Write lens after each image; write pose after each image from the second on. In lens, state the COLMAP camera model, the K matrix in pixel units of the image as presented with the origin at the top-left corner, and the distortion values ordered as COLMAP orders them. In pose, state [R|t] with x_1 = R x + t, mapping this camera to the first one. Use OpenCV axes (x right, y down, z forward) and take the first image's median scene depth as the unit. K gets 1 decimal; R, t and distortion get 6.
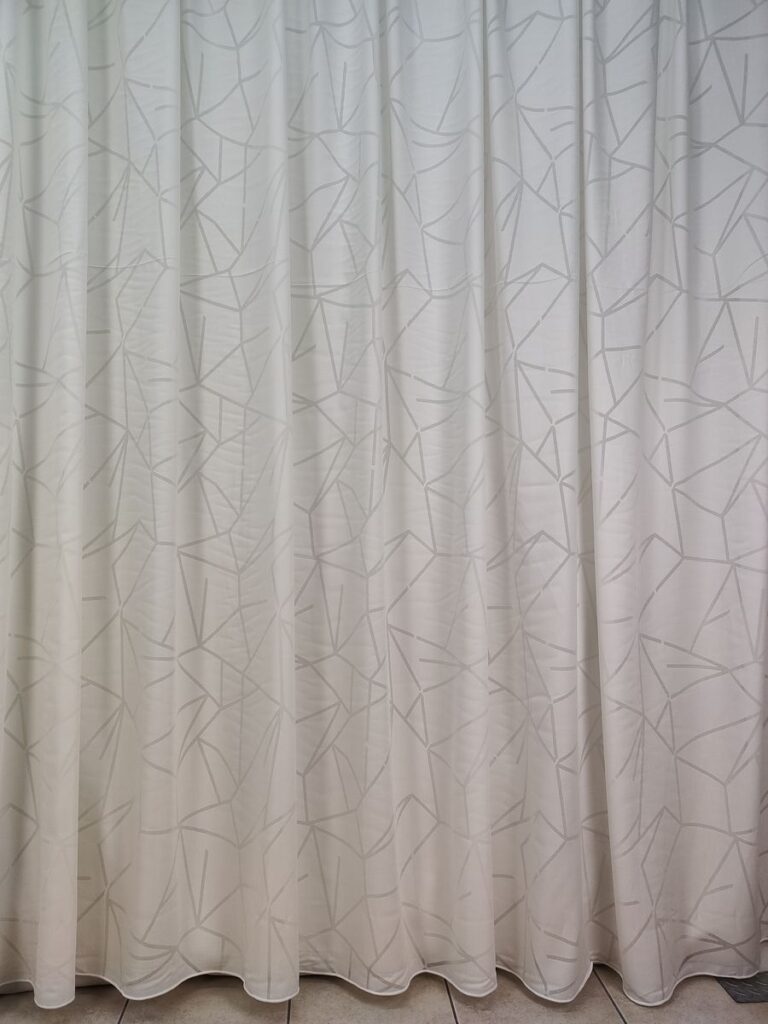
lens RADIAL K [[785.0, 0, 379.5], [0, 785.0, 510.9], [0, 0, 1]] dist [0.052758, -0.047430]
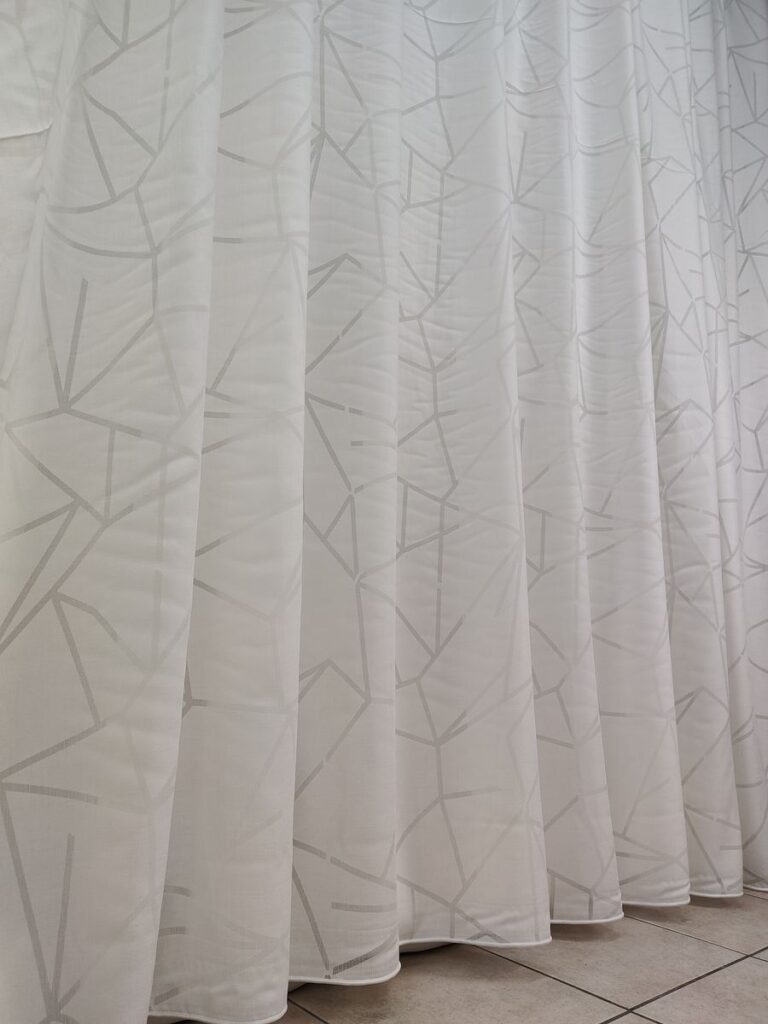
lens RADIAL K [[785.0, 0, 377.9], [0, 785.0, 514.9], [0, 0, 1]] dist [0.052758, -0.047430]
pose [[0.796366, 0.140482, 0.588274, -0.640921], [-0.047392, 0.984154, -0.170864, 0.343138], [-0.602955, 0.108191, 0.790405, 0.458178]]
